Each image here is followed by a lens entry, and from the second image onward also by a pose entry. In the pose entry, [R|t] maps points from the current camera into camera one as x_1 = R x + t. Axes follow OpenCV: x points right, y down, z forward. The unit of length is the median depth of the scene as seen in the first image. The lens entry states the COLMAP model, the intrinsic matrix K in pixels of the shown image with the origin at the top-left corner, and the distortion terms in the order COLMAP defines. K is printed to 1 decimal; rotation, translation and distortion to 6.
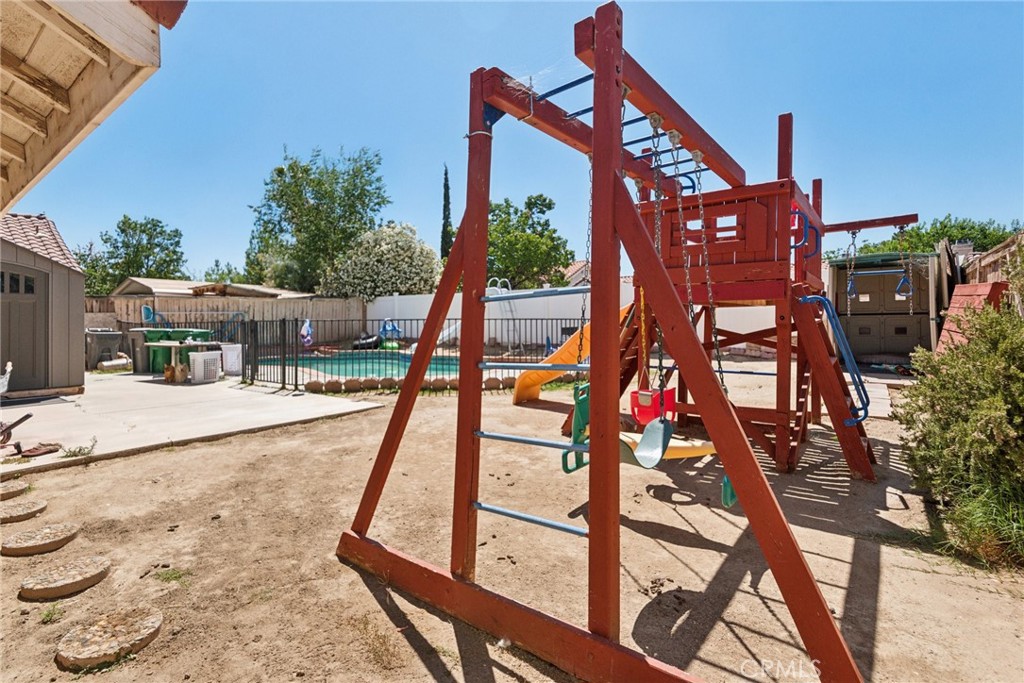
lens RADIAL K [[490.1, 0, 499.0], [0, 490.1, 320.3], [0, 0, 1]] dist [0.000241, -0.000514]
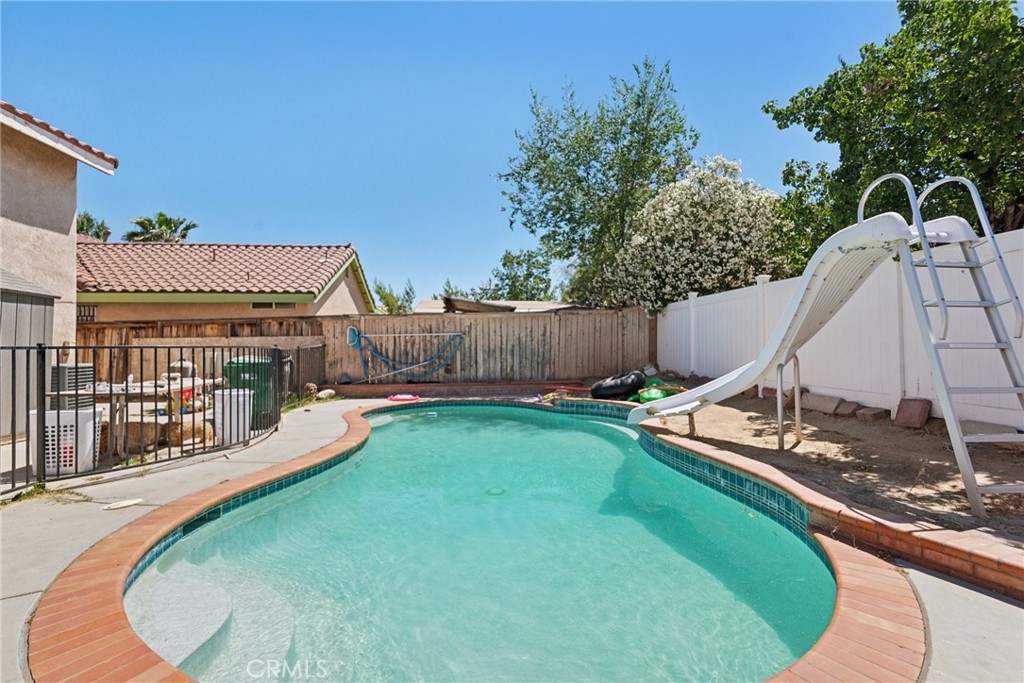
lens RADIAL K [[474.8, 0, 485.5], [0, 474.8, 341.7], [0, 0, 1]] dist [-0.001487, -0.001099]
pose [[0.658445, -0.003587, -0.752621, 0.035036], [0.000087, 0.999989, -0.004690, -0.000438], [0.752629, 0.003023, 0.658438, 0.571906]]
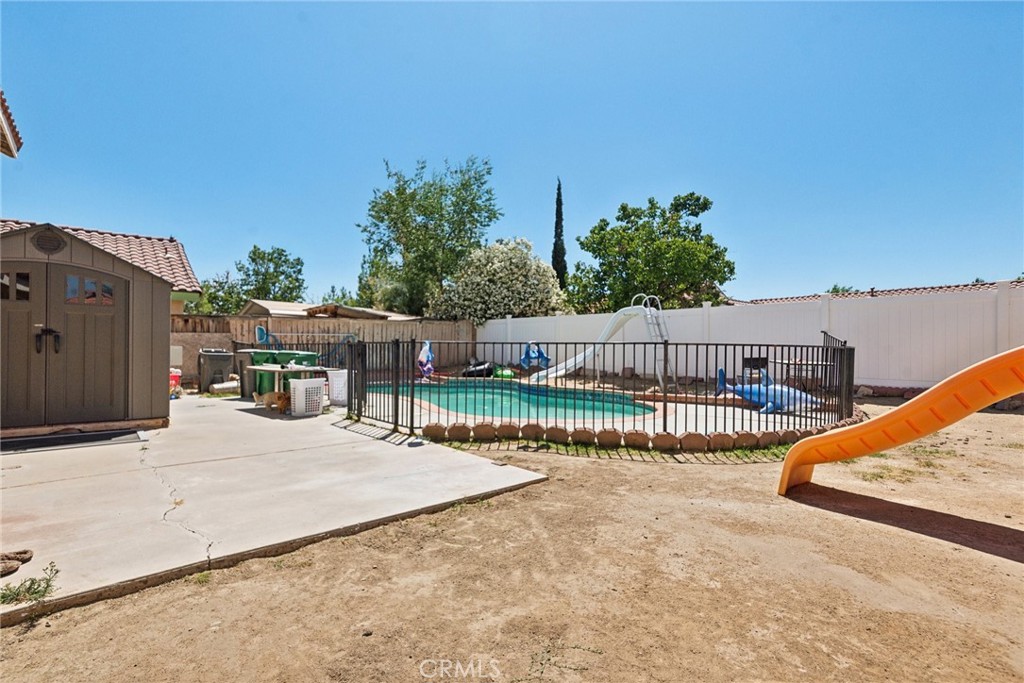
lens RADIAL K [[475.1, 0, 492.5], [0, 475.1, 346.5], [0, 0, 1]] dist [0.024806, 0.000040]
pose [[0.979459, 0.014945, -0.201090, -0.072051], [-0.015085, 0.999886, 0.000833, 0.002167], [0.201079, 0.002218, 0.979572, 0.150922]]
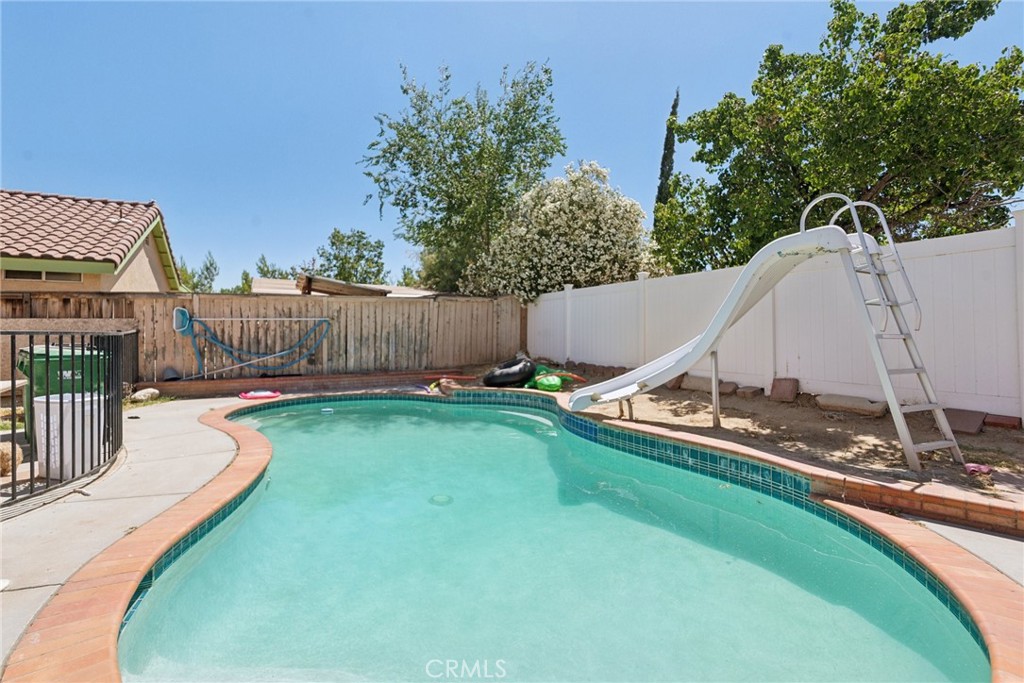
lens RADIAL K [[476.6, 0, 500.1], [0, 476.6, 331.5], [0, 0, 1]] dist [0.001356, -0.000253]
pose [[0.905747, 0.006434, -0.423769, -0.054189], [-0.007479, 0.999972, -0.000803, -0.000579], [0.423752, 0.003897, 0.905770, 0.538877]]
